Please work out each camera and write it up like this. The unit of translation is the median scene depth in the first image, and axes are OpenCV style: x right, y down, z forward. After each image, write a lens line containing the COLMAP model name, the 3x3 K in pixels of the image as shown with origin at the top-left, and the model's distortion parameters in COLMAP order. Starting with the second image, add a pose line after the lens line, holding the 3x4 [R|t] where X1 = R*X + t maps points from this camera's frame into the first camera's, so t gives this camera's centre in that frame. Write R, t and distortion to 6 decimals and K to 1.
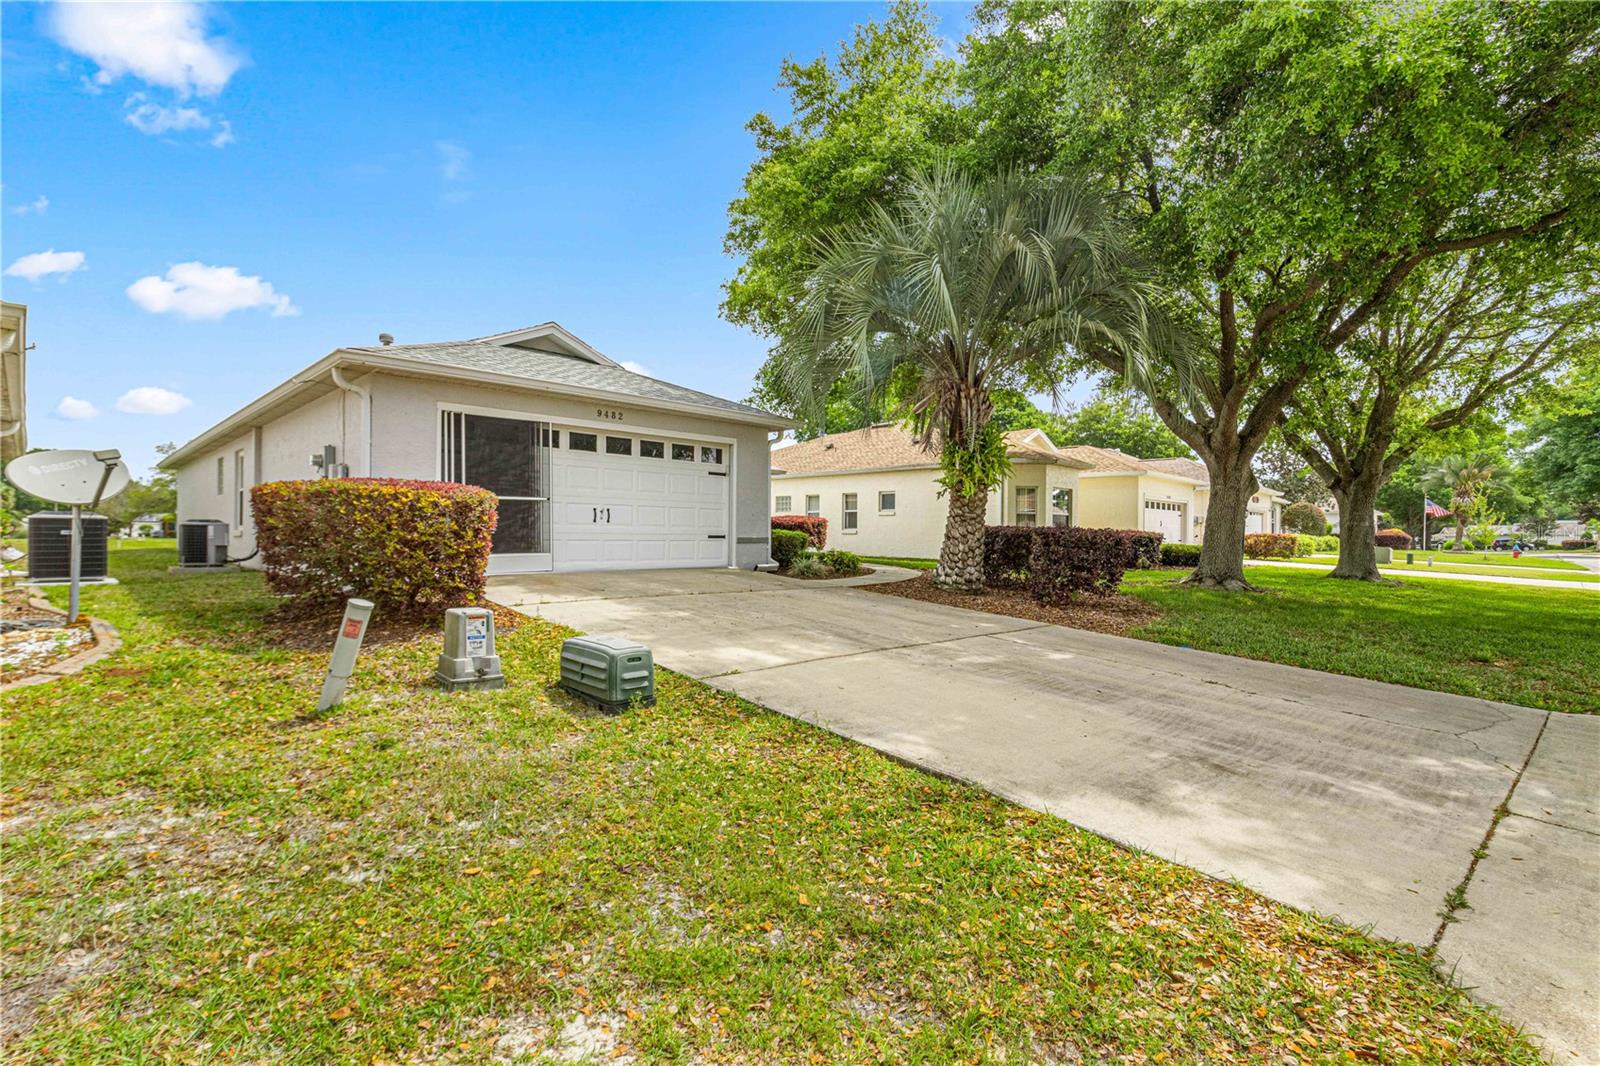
lens RADIAL K [[747.5, 0, 791.2], [0, 747.5, 534.0], [0, 0, 1]] dist [0.003469, 0.000946]
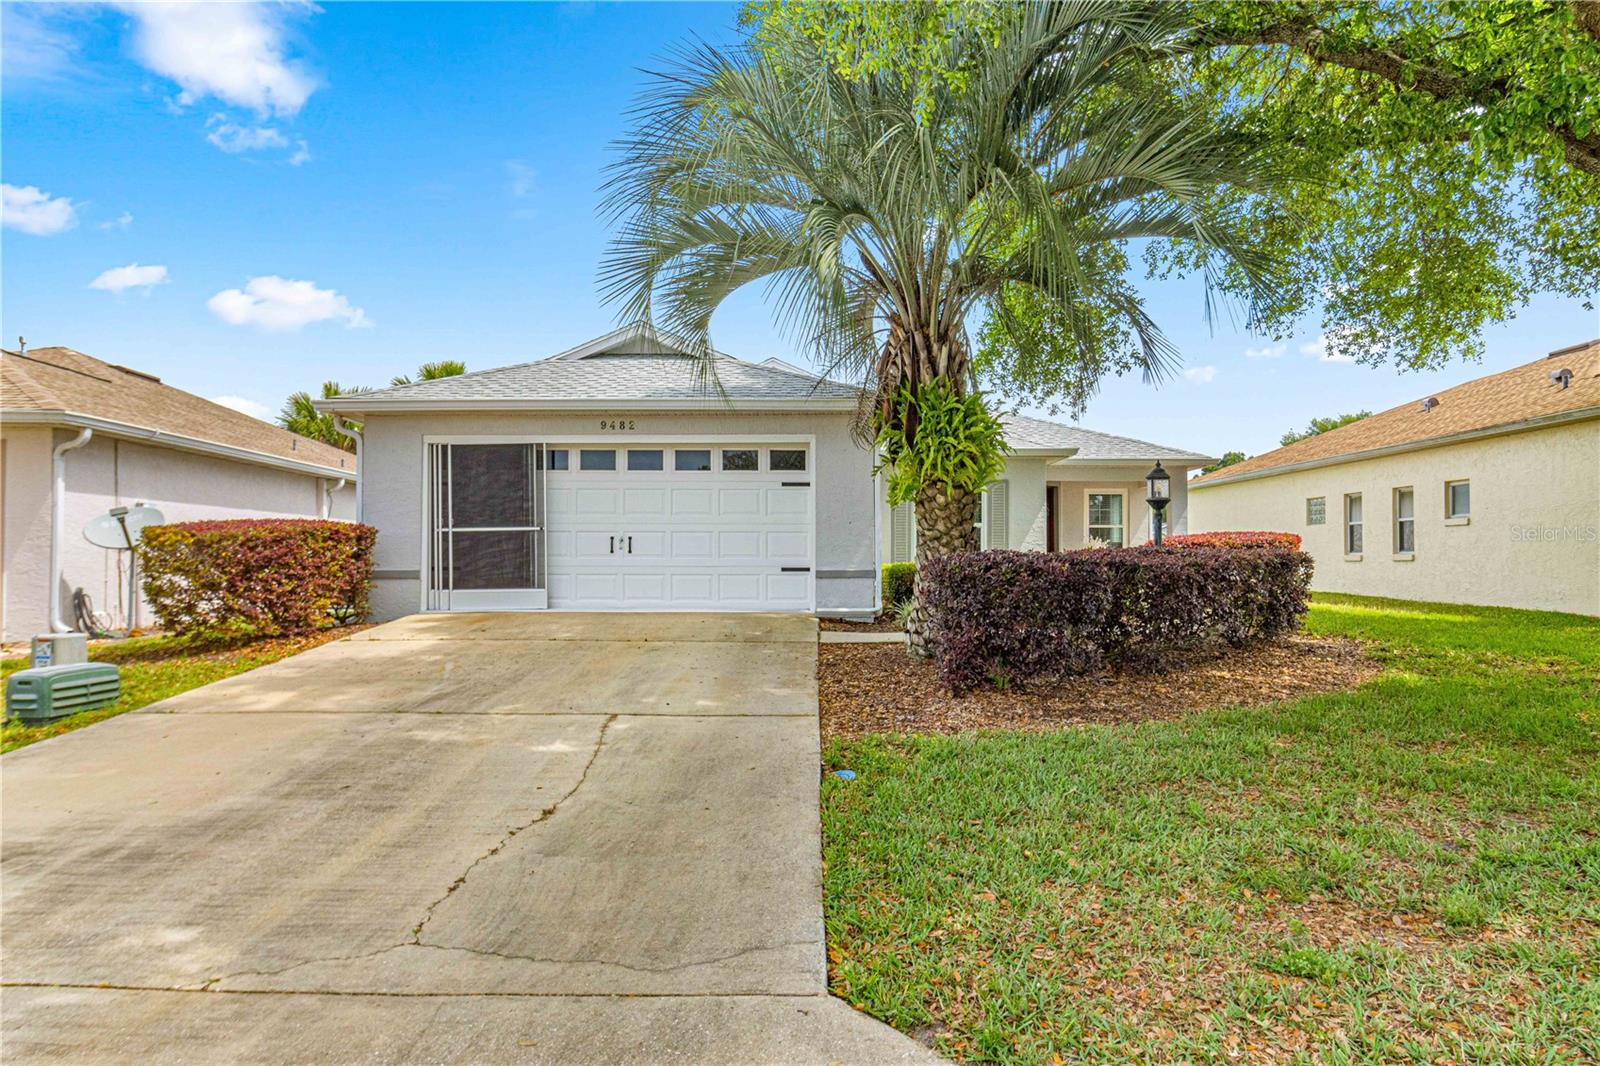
lens RADIAL K [[1073.7, 0, 800.0], [0, 1073.7, 533.0], [0, 0, 1]] dist [0.001497, 0.000371]
pose [[0.698719, -0.022721, -0.715035, 0.784221], [0.005303, 0.999633, -0.026582, -0.004604], [0.715377, 0.014782, 0.698583, 0.308180]]
